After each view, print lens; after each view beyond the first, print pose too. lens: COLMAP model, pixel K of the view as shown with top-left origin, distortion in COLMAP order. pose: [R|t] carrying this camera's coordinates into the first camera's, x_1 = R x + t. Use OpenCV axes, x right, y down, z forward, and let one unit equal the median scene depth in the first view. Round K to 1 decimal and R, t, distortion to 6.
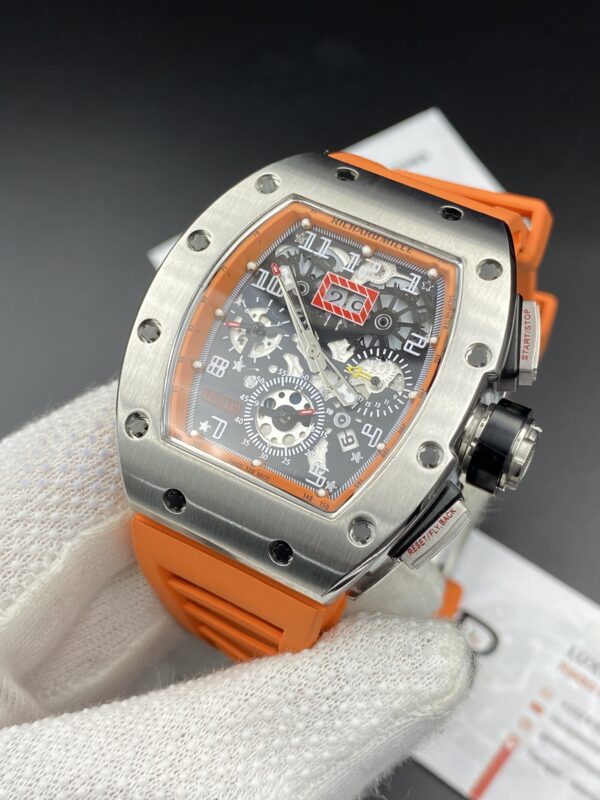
lens RADIAL K [[1104.7, 0, 300.0], [0, 1104.7, 400.0], [0, 0, 1]] dist [0.295512, 0.017053]
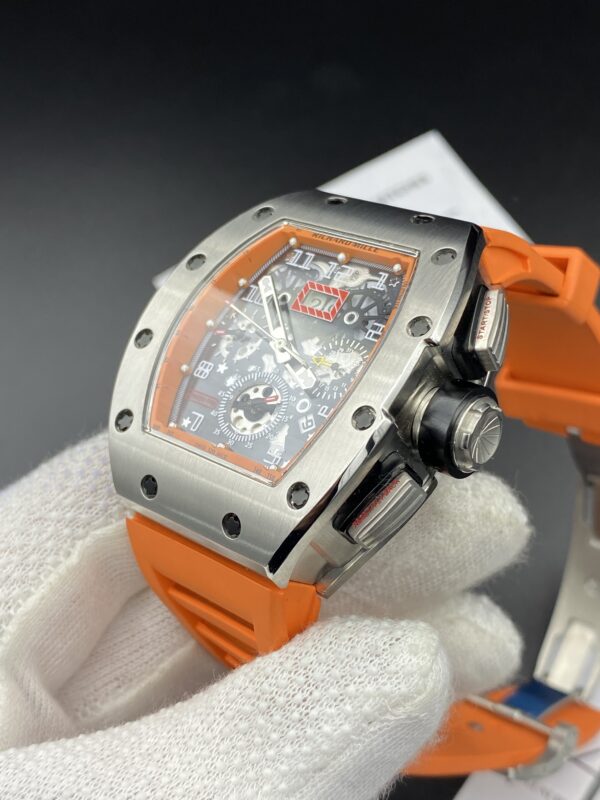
lens RADIAL K [[1104.7, 0, 300.0], [0, 1104.7, 400.0], [0, 0, 1]] dist [0.295512, 0.017053]
pose [[0.956242, -0.041653, -0.289598, 0.323785], [-0.032249, 0.968777, -0.245827, 0.258685], [0.290795, 0.244409, 0.925042, 0.047482]]
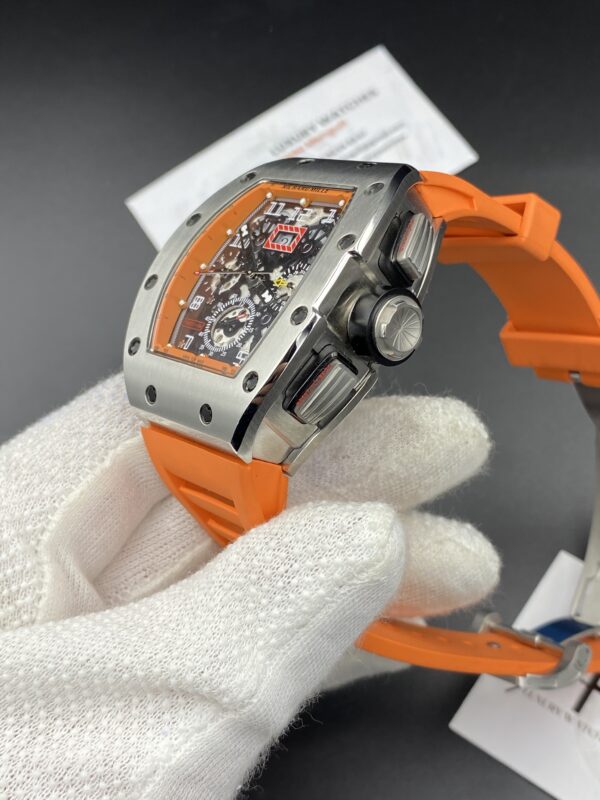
lens RADIAL K [[1104.7, 0, 300.0], [0, 1104.7, 400.0], [0, 0, 1]] dist [0.295512, 0.017053]
pose [[0.891759, -0.103936, -0.440412, 0.599863], [-0.038615, 0.952235, -0.302913, 0.471726], [0.450859, 0.287132, 0.845151, -0.015665]]
